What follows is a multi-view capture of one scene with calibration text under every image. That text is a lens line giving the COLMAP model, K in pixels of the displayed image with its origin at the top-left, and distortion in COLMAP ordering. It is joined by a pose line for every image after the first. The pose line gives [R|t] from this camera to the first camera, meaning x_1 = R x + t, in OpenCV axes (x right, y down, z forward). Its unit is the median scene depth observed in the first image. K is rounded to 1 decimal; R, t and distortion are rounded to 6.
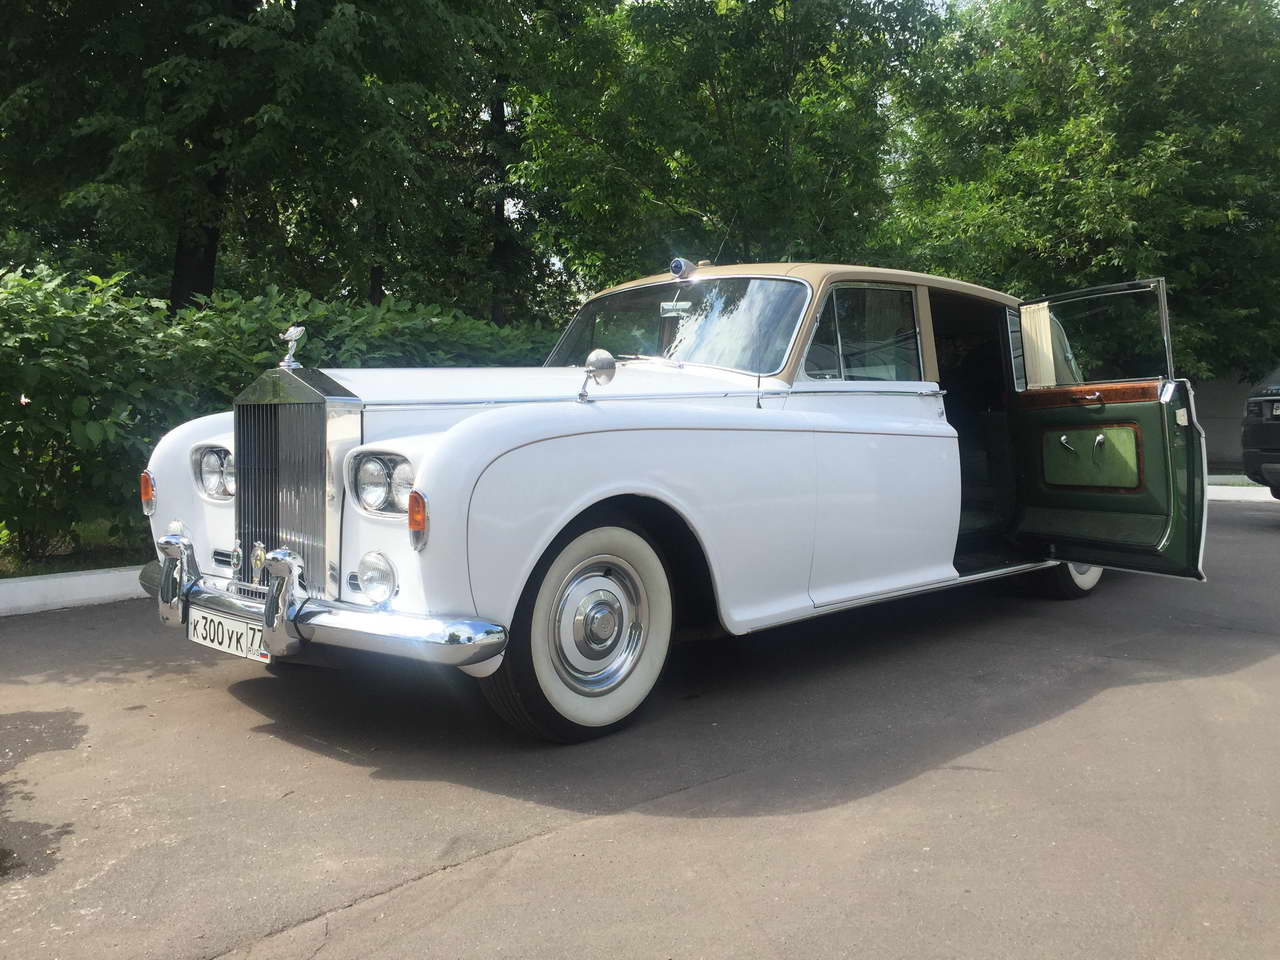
lens RADIAL K [[1072.9, 0, 643.4], [0, 1072.9, 487.4], [0, 0, 1]] dist [0.066448, -0.071522]
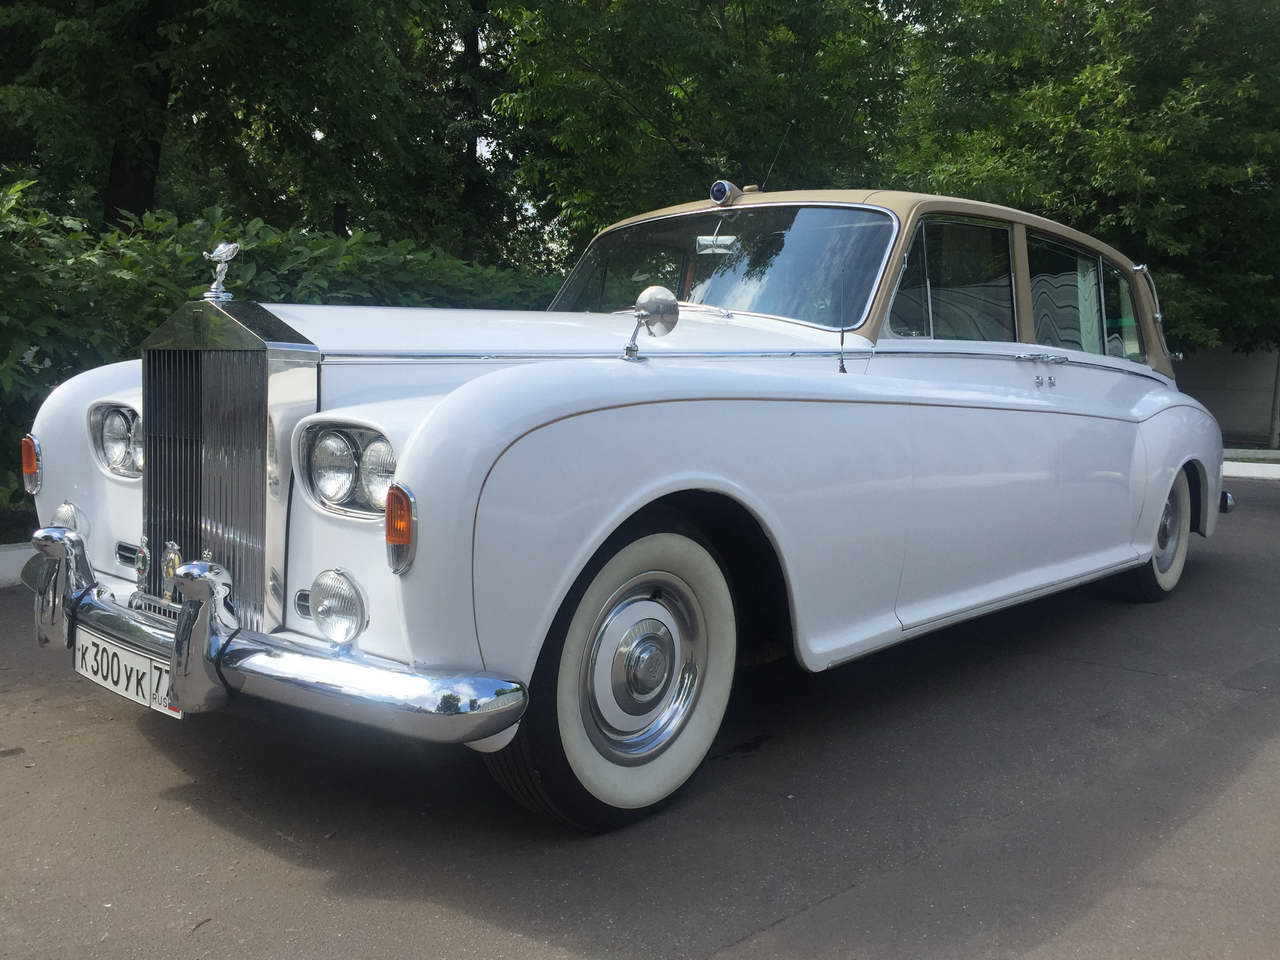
lens RADIAL K [[1072.9, 0, 640.5], [0, 1072.9, 473.1], [0, 0, 1]] dist [0.066448, -0.071522]
pose [[0.999223, 0.023181, 0.031865, -0.048679], [-0.024113, 0.999283, 0.029176, -0.016954], [-0.031166, -0.029922, 0.999066, 0.192676]]
